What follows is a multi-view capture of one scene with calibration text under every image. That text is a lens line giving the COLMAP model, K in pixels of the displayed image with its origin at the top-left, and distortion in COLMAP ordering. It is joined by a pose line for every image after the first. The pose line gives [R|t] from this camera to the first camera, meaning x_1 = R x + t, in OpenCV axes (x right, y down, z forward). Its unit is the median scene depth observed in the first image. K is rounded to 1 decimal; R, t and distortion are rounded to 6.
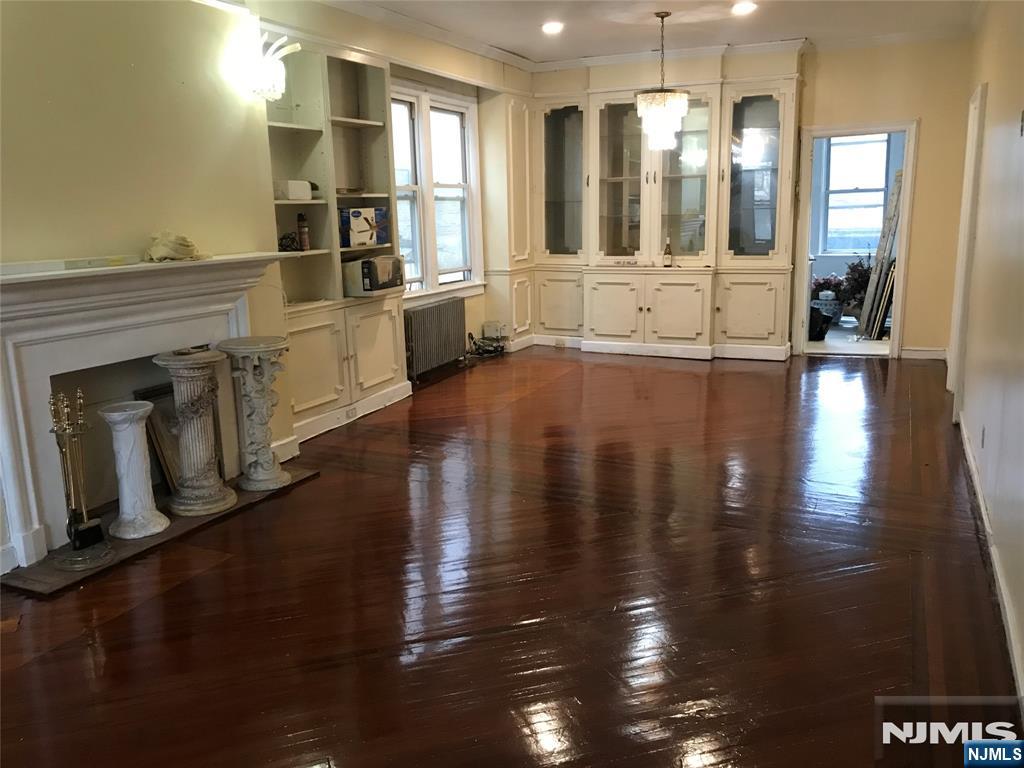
lens RADIAL K [[842.4, 0, 514.1], [0, 842.4, 385.5], [0, 0, 1]] dist [0.015568, 0.016093]
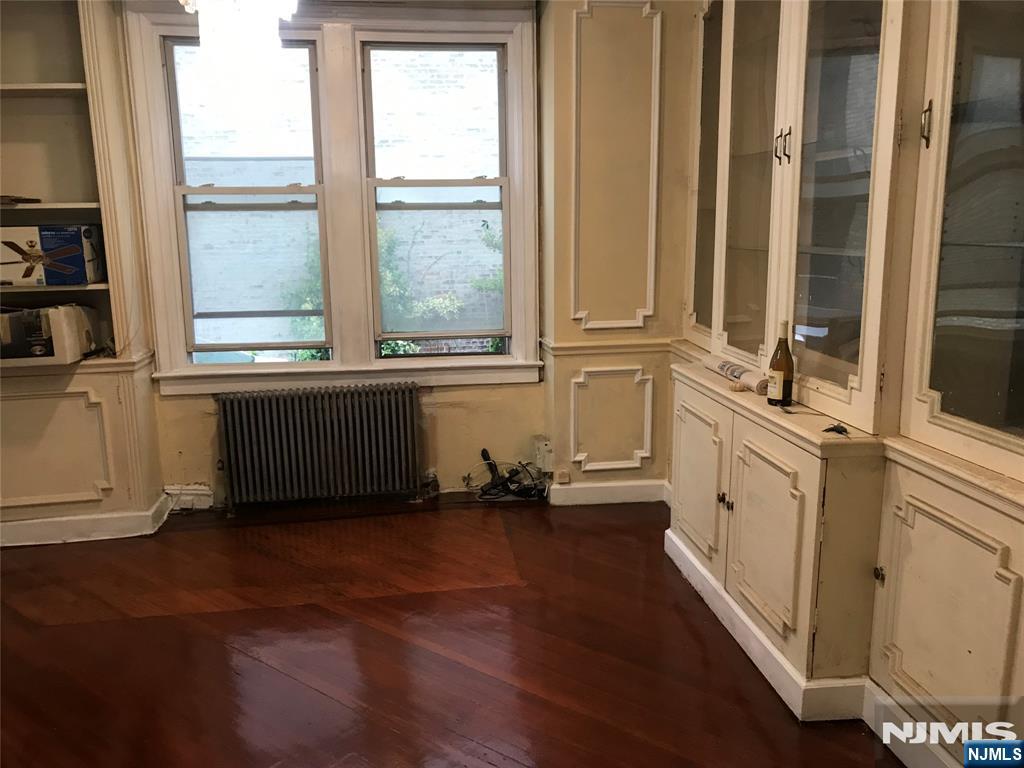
lens RADIAL K [[842.4, 0, 505.5], [0, 842.4, 381.7], [0, 0, 1]] dist [0.015568, 0.016093]
pose [[0.531051, 0.175469, -0.828972, 0.551059], [-0.172324, 0.980243, 0.097096, -0.221046], [0.829632, 0.091289, 0.550797, 0.965588]]
